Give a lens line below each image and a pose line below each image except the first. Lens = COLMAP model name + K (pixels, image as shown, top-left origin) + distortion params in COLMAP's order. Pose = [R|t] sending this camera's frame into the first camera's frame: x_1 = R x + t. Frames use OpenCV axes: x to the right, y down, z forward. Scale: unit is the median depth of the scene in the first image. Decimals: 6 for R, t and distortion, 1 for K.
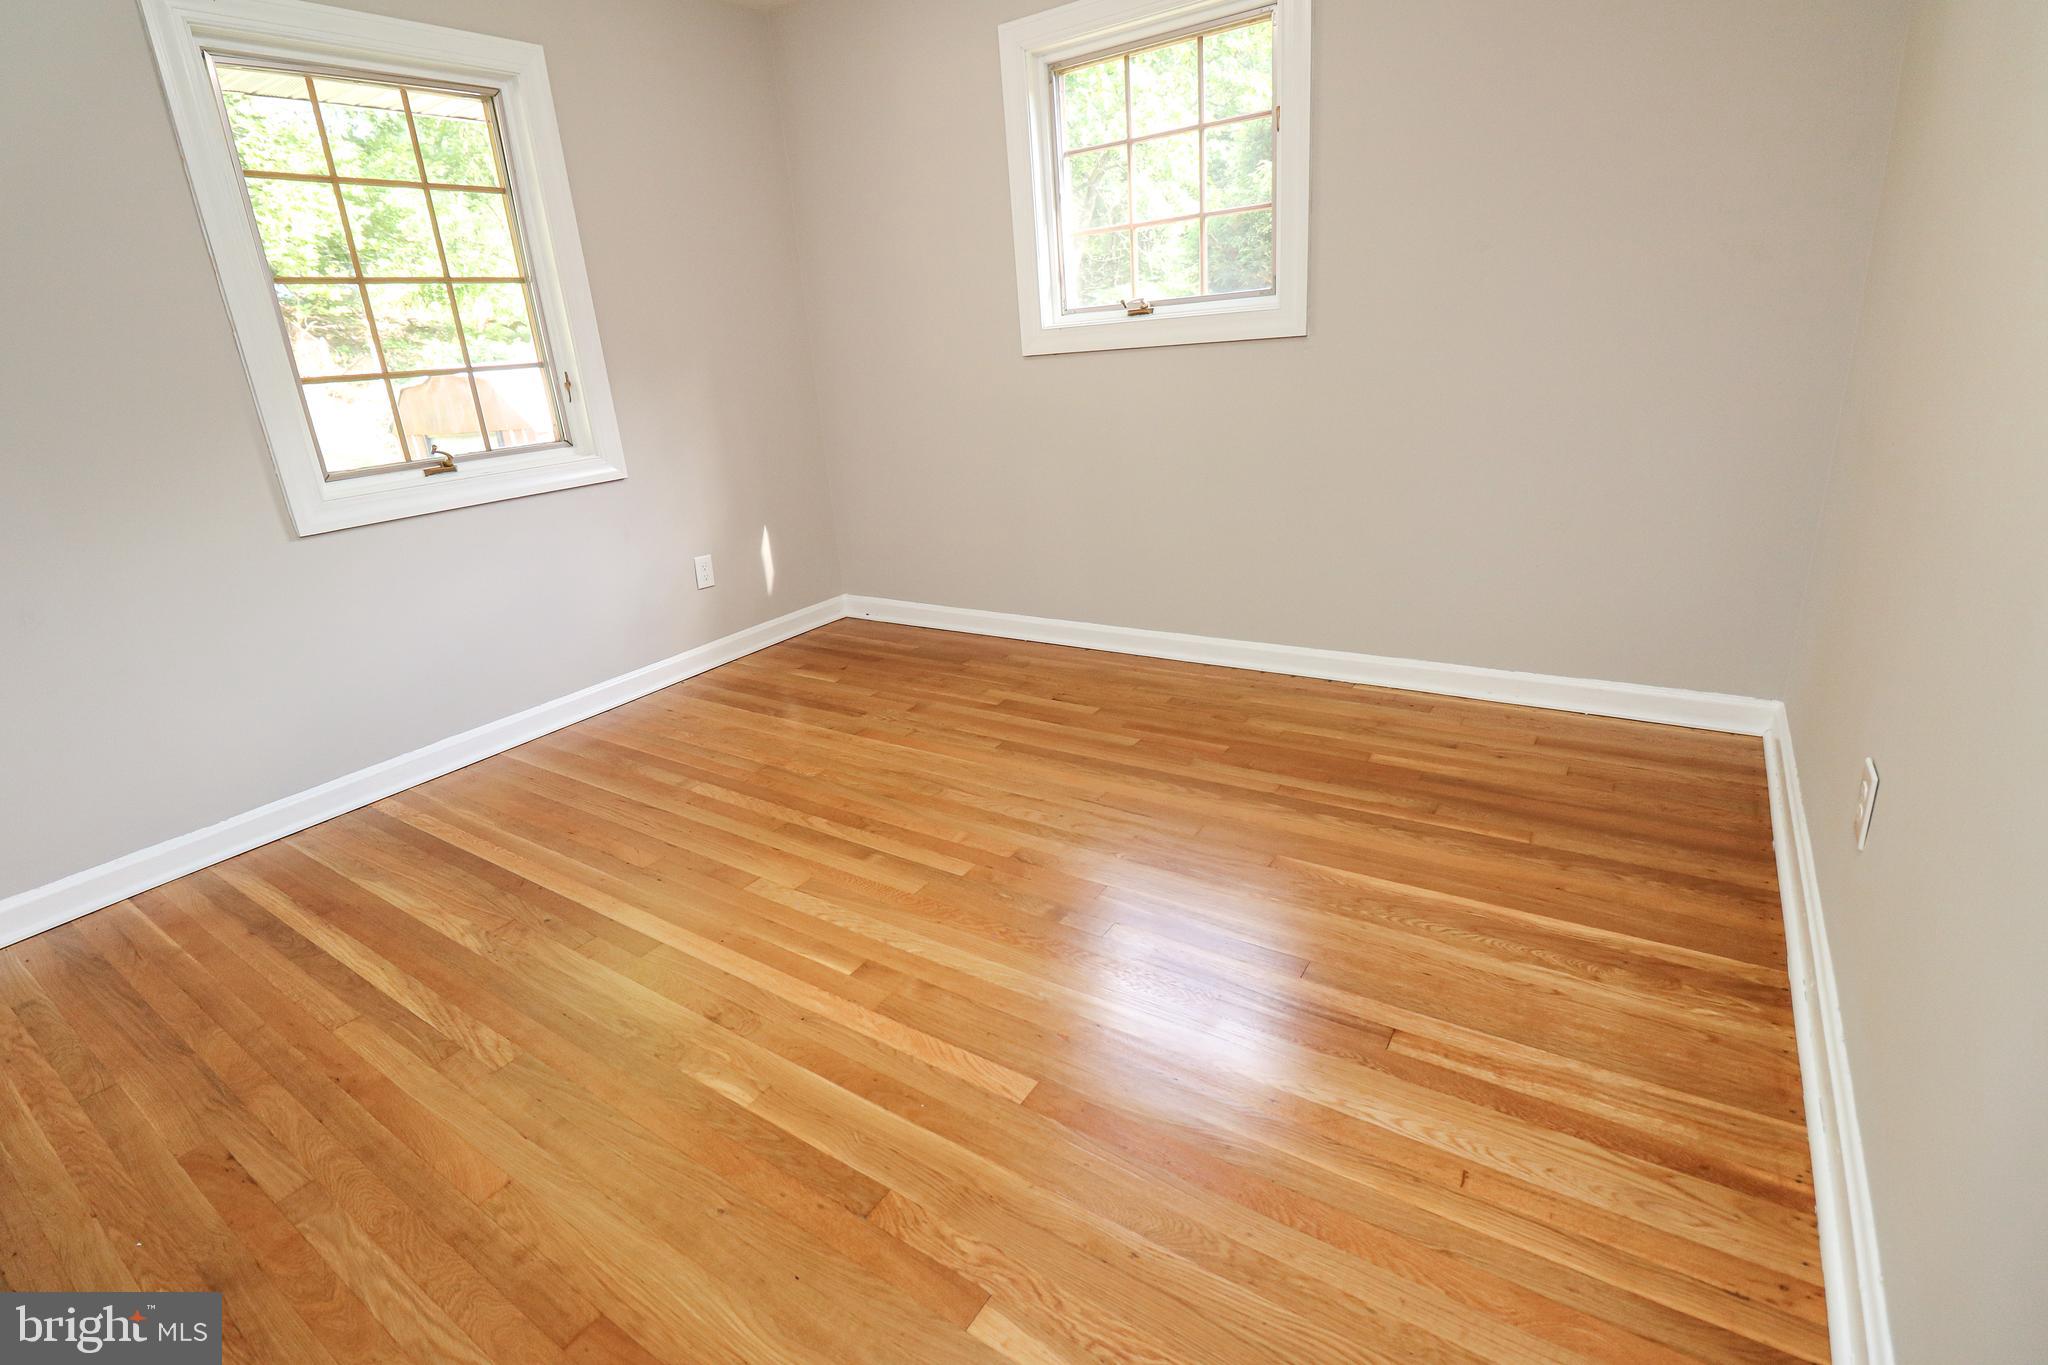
lens RADIAL K [[956.2, 0, 1006.4], [0, 956.2, 662.2], [0, 0, 1]] dist [0.007256, -0.012294]
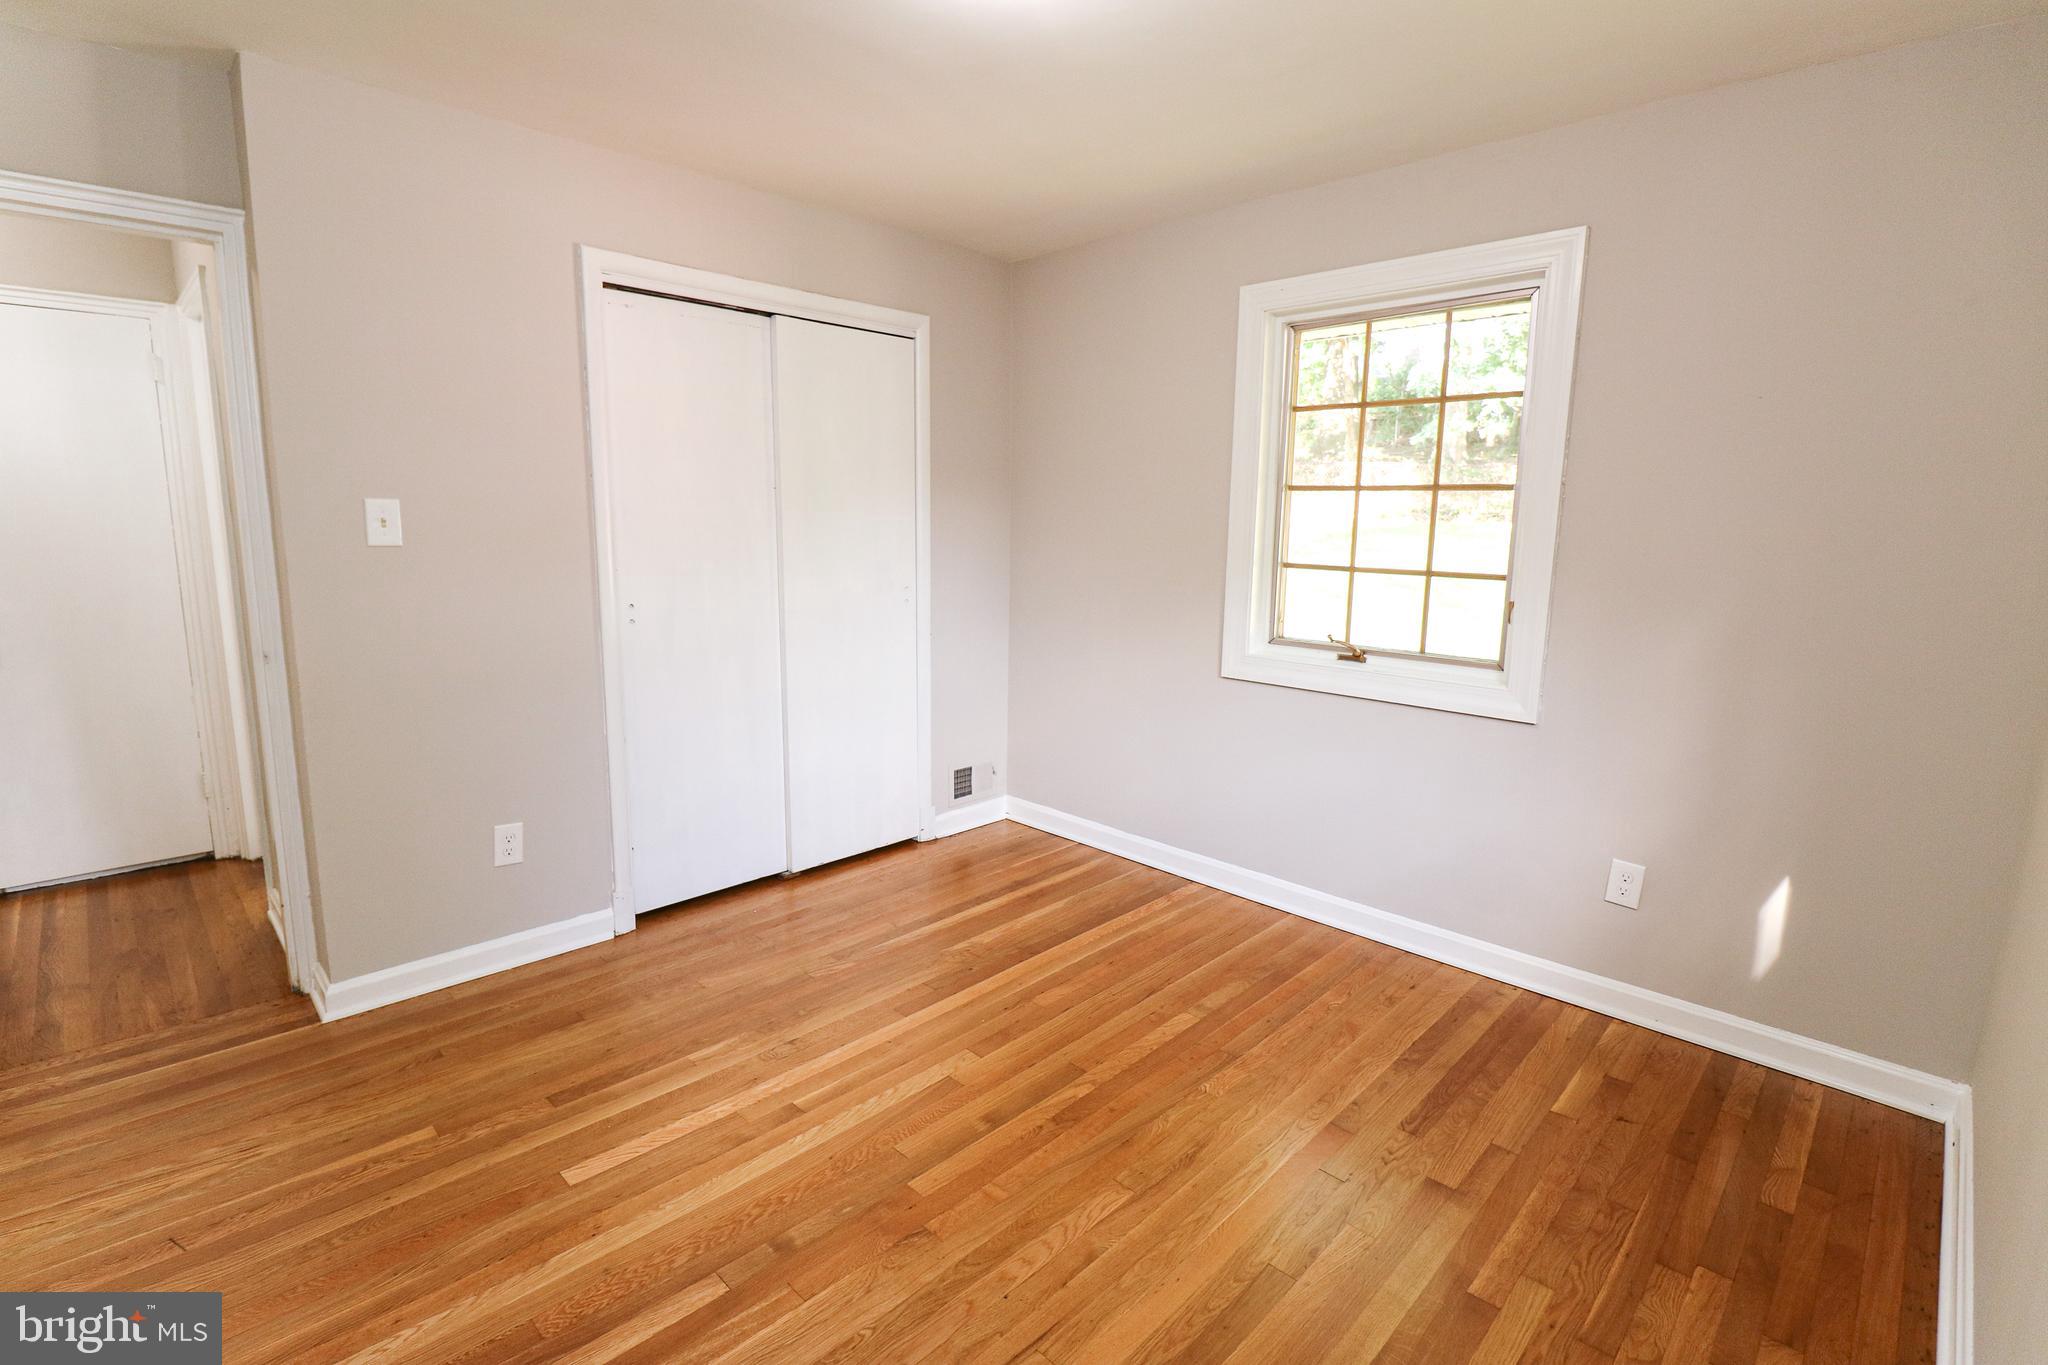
lens RADIAL K [[956.2, 0, 1006.4], [0, 956.2, 662.2], [0, 0, 1]] dist [0.007256, -0.012294]
pose [[-0.186812, 0.225727, -0.956111, 0.539731], [-0.313718, 0.908578, 0.275801, -0.392744], [0.930958, 0.351473, -0.098919, 0.790983]]
